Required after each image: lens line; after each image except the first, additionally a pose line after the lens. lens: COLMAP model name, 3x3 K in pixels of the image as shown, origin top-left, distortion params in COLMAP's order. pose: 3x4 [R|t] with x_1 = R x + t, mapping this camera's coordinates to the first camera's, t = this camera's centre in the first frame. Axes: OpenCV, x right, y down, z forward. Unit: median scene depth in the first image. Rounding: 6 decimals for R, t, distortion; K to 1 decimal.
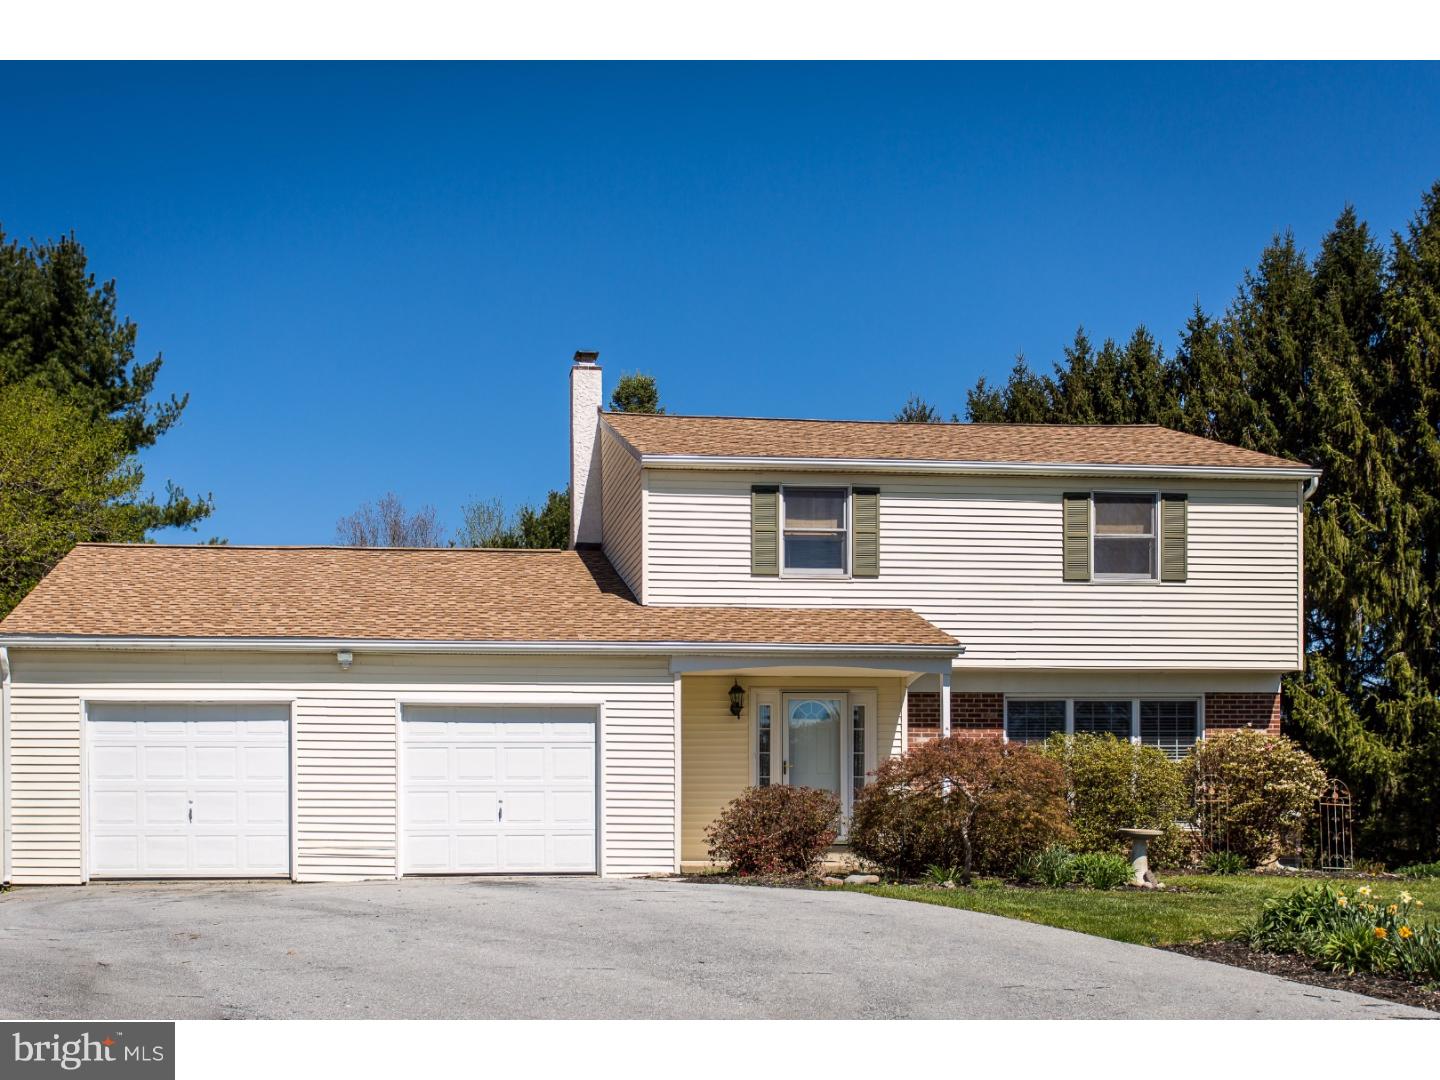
lens RADIAL K [[1538.3, 0, 613.9], [0, 1538.3, 826.9], [0, 0, 1]] dist [0.005693, 0.000000]
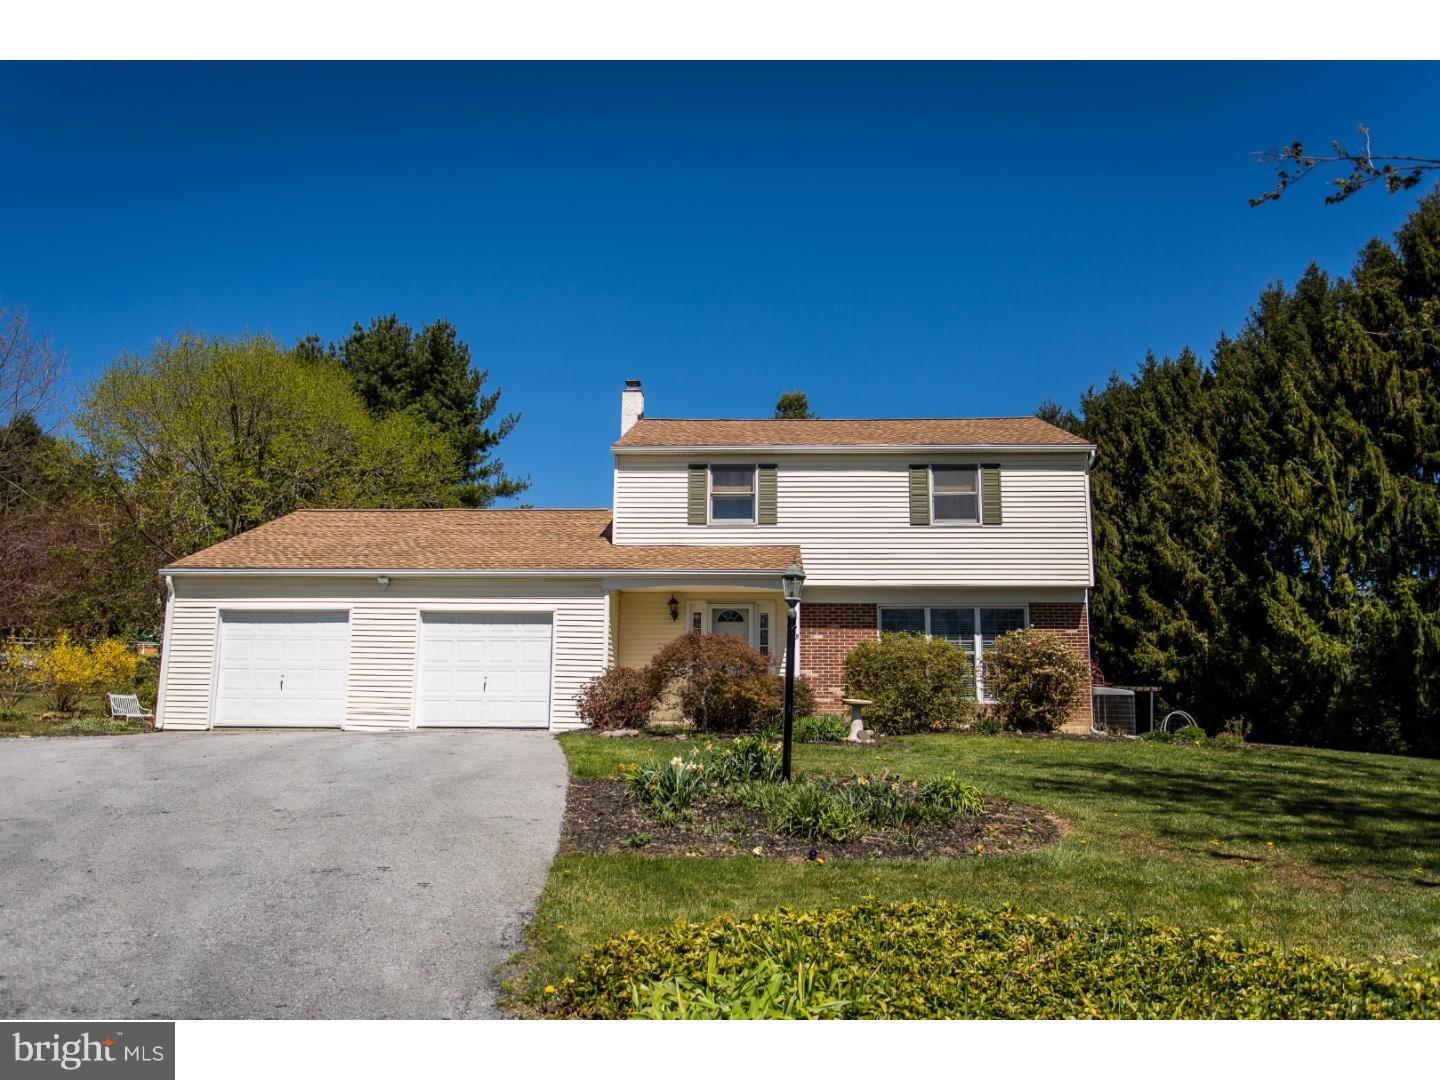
lens RADIAL K [[1062.6, 0, 728.1], [0, 1062.6, 539.5], [0, 0, 1]] dist [0.005422, 0.001484]
pose [[0.988487, -0.011328, -0.150879, 0.272122], [-0.011172, 0.989007, -0.147448, 0.000550], [0.150890, 0.147436, 0.977494, 0.014415]]
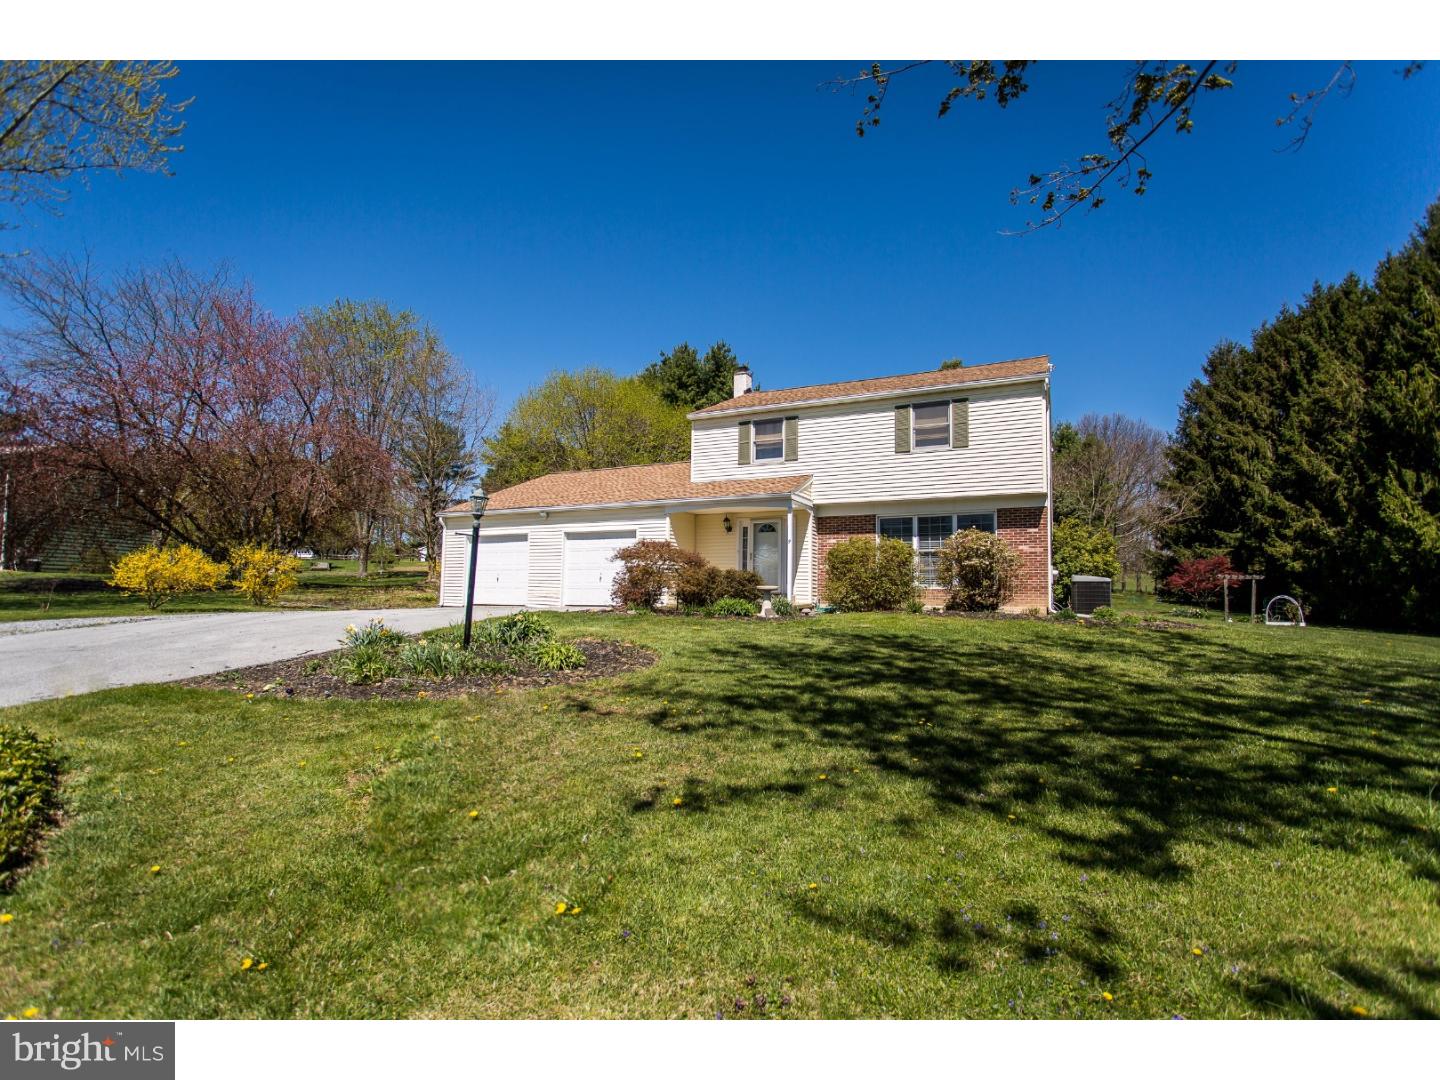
lens RADIAL K [[709.2, 0, 733.4], [0, 709.2, 544.3], [0, 0, 1]] dist [0.017185, 0.000541]
pose [[0.858420, -0.026618, -0.512256, 0.555397], [-0.004456, 0.998228, -0.059338, 0.000961], [0.512927, 0.053220, 0.856781, 0.174186]]
